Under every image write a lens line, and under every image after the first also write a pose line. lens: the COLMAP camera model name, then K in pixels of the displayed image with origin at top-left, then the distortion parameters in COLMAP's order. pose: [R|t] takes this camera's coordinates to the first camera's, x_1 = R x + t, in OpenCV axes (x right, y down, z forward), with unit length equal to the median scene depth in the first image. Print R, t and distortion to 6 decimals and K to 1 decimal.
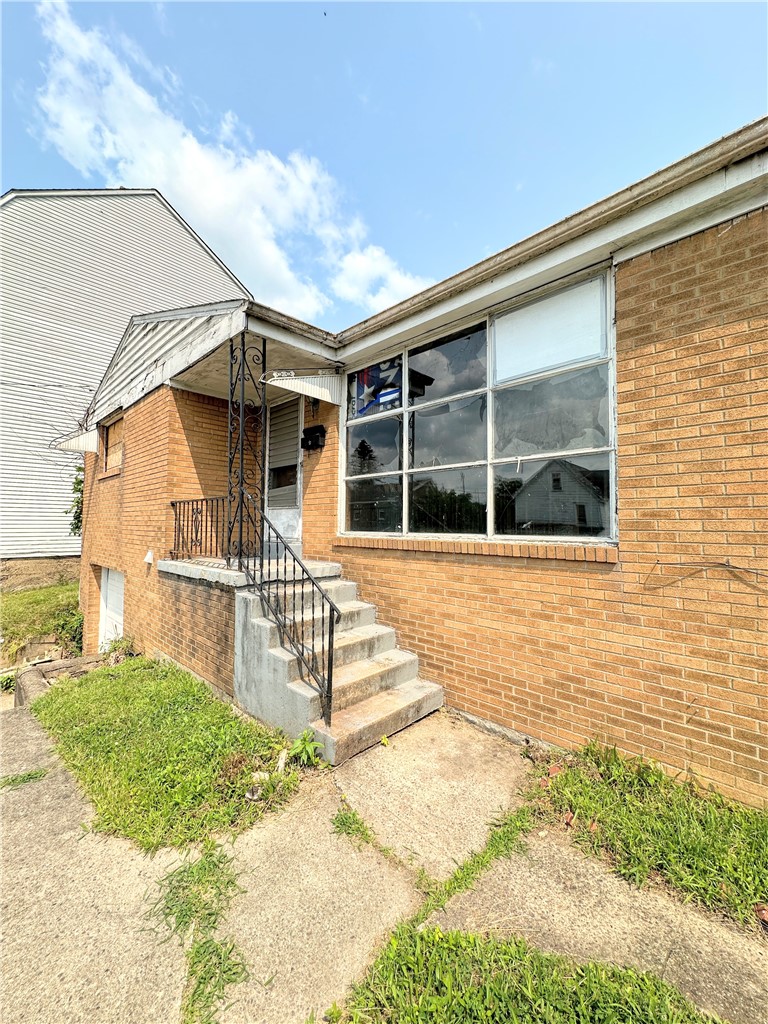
lens RADIAL K [[408.4, 0, 383.7], [0, 408.4, 509.2], [0, 0, 1]] dist [-0.002995, -0.000416]
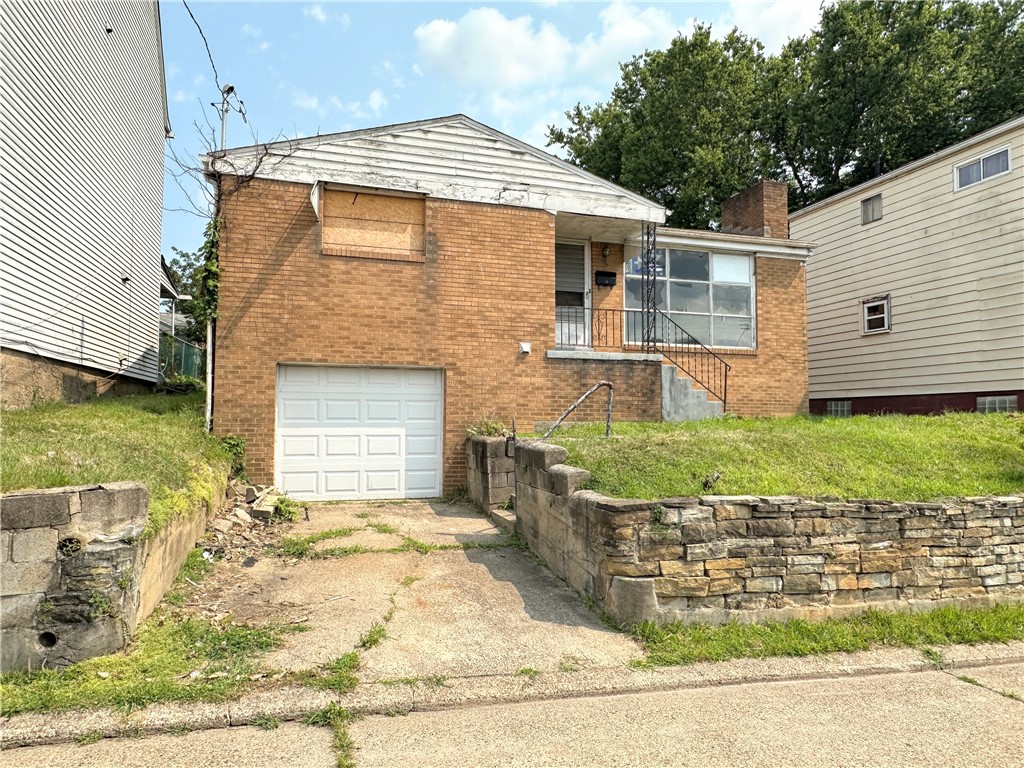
lens RADIAL K [[659.2, 0, 513.2], [0, 659.2, 385.0], [0, 0, 1]] dist [-0.003768, -0.000356]
pose [[0.484482, 0.053042, 0.873192, -4.280327], [-0.035334, 0.998532, -0.041051, 0.579364], [-0.874087, -0.010965, 0.485645, 0.197273]]
